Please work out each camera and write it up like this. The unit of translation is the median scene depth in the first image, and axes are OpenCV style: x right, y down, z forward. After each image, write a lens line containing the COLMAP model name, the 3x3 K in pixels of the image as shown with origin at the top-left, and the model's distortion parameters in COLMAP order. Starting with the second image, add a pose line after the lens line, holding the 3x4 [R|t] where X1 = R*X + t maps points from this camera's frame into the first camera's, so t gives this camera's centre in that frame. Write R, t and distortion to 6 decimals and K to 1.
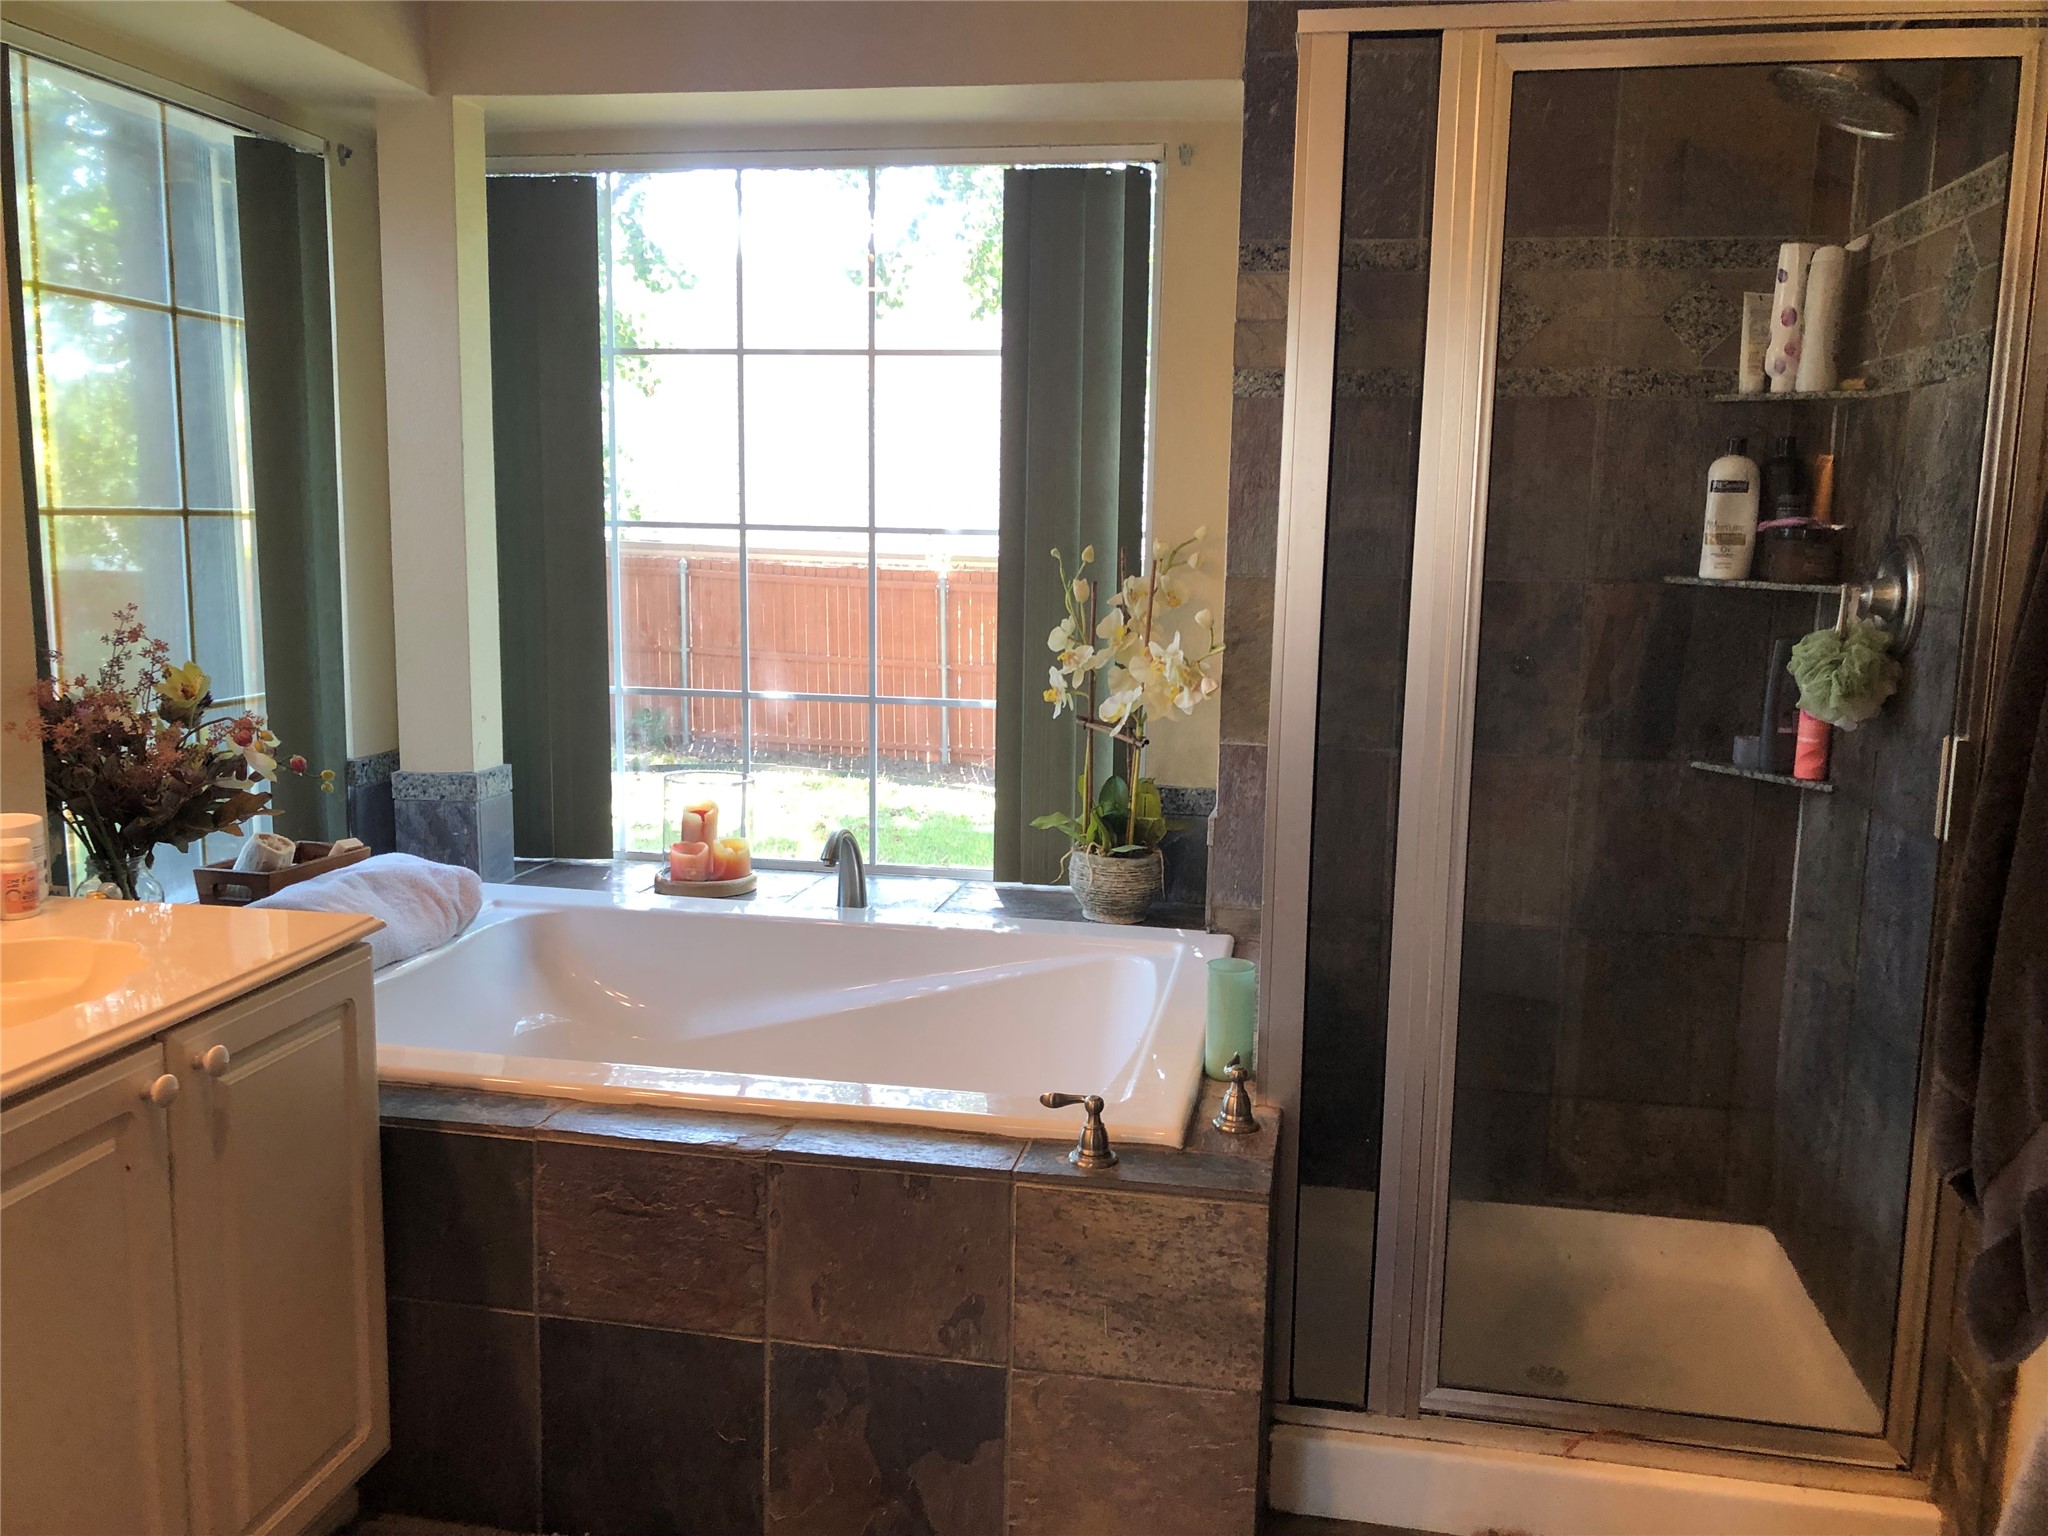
lens RADIAL K [[1676.2, 0, 1020.3], [0, 1676.2, 752.9], [0, 0, 1]] dist [0.040124, -0.037544]
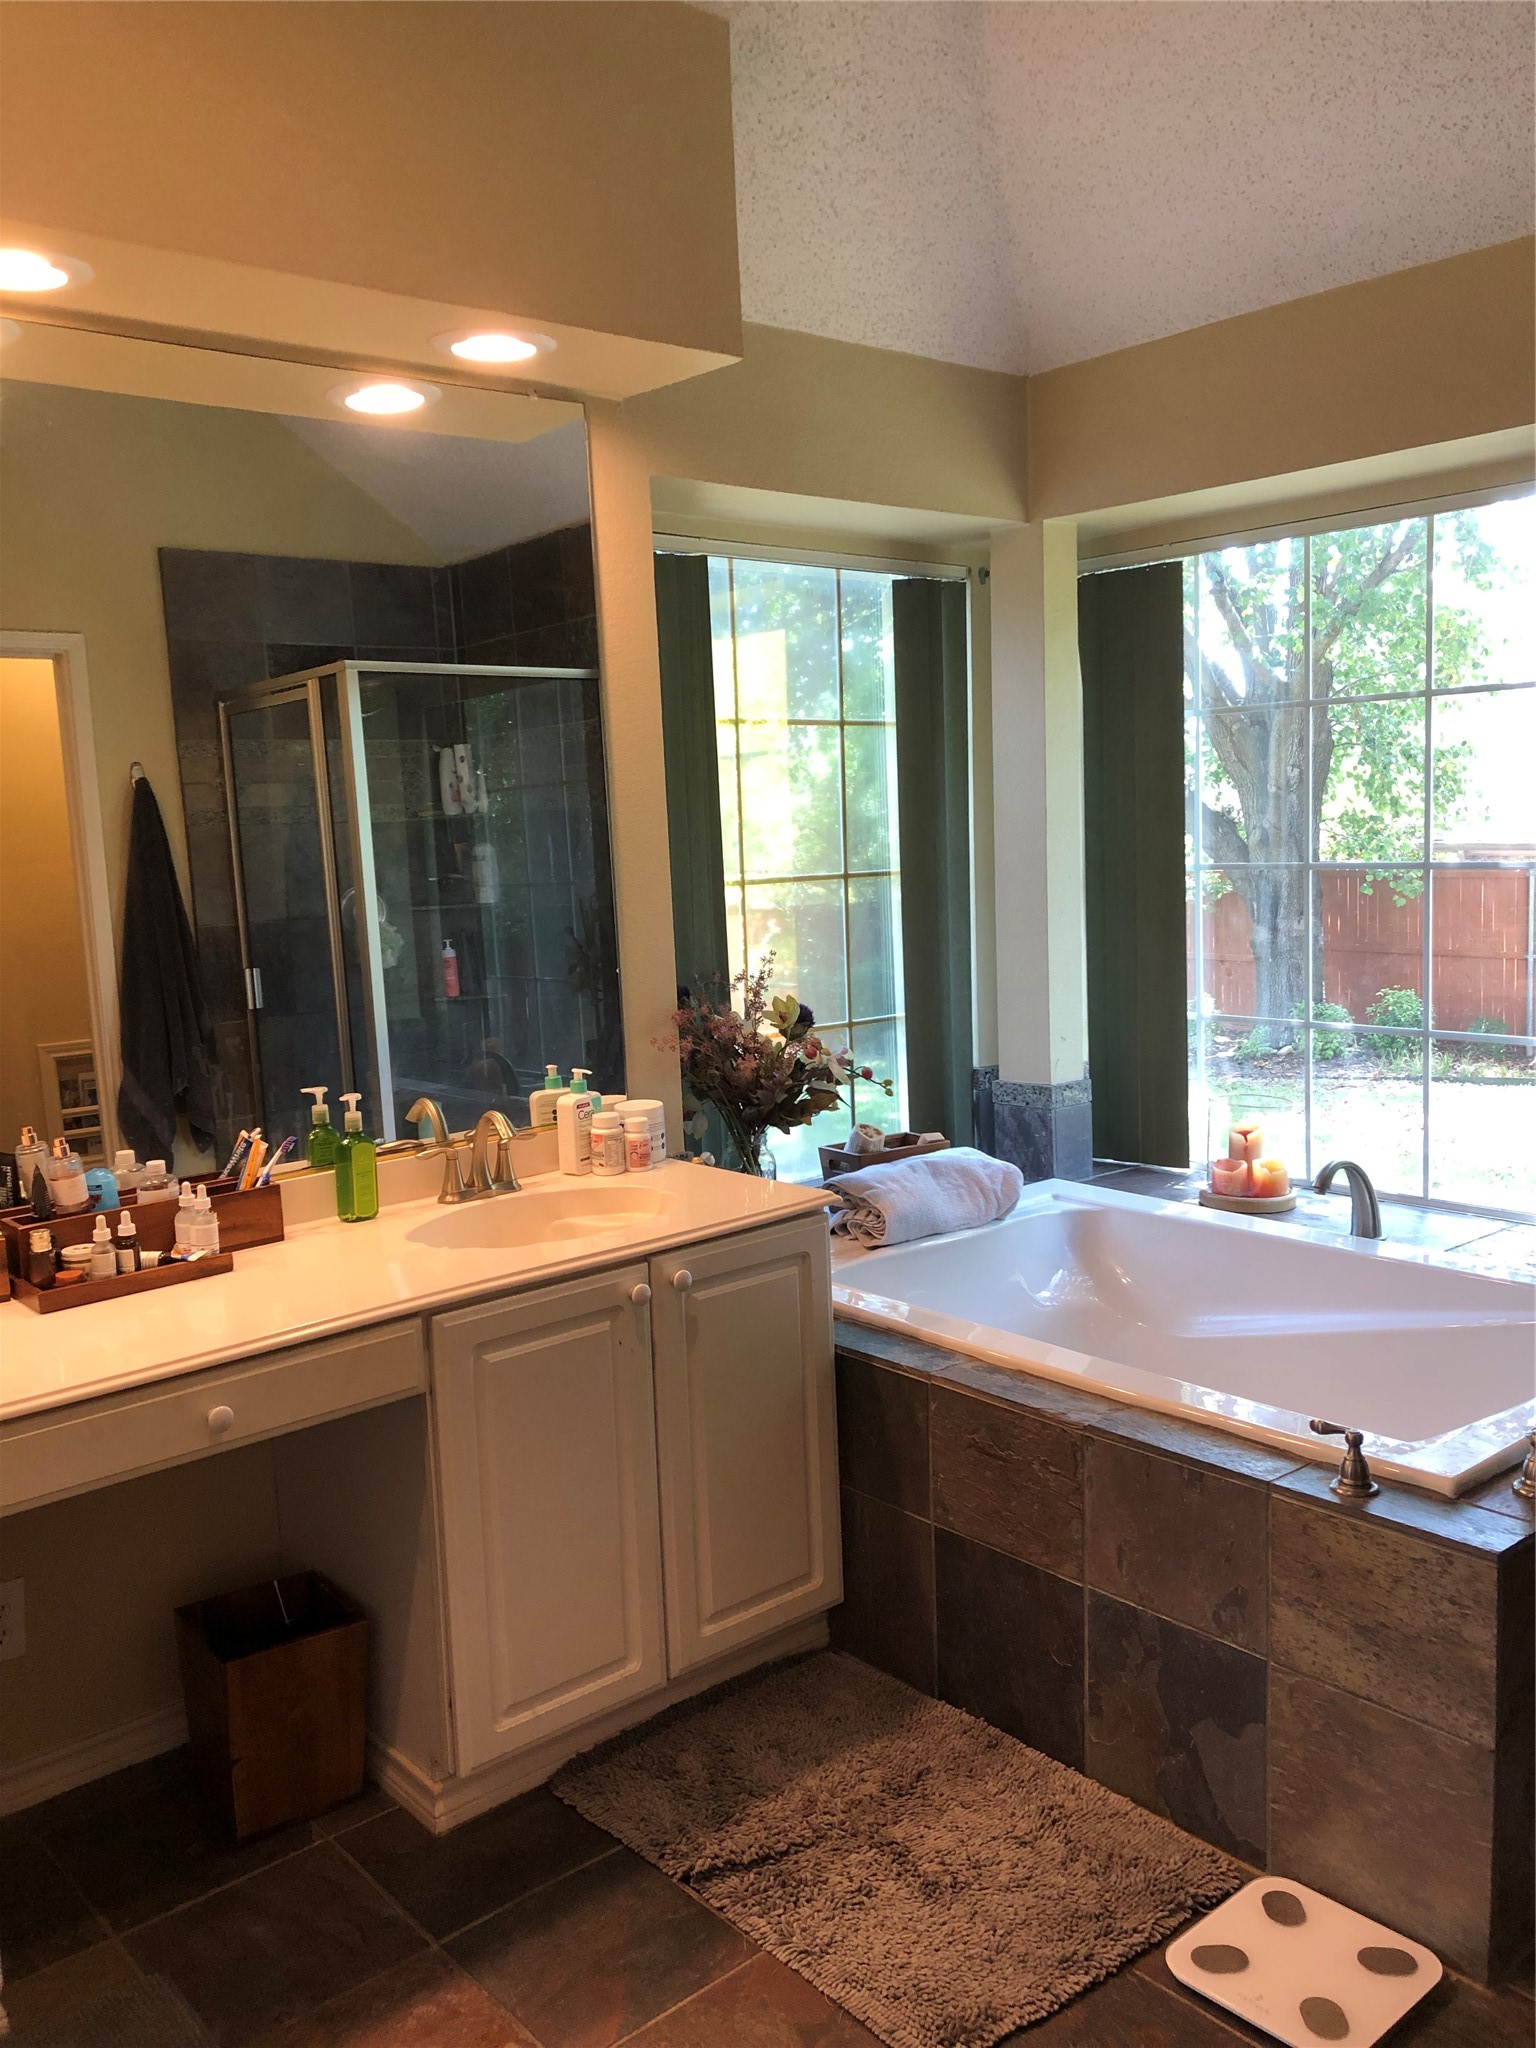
lens RADIAL K [[1676.2, 0, 753.6], [0, 1676.2, 1025.7], [0, 0, 1]] dist [0.040124, -0.037544]
pose [[0.780560, 0.035318, -0.624083, 0.388105], [-0.044906, 0.998991, 0.000369, -0.032829], [0.623466, 0.027738, 0.781358, -0.077544]]
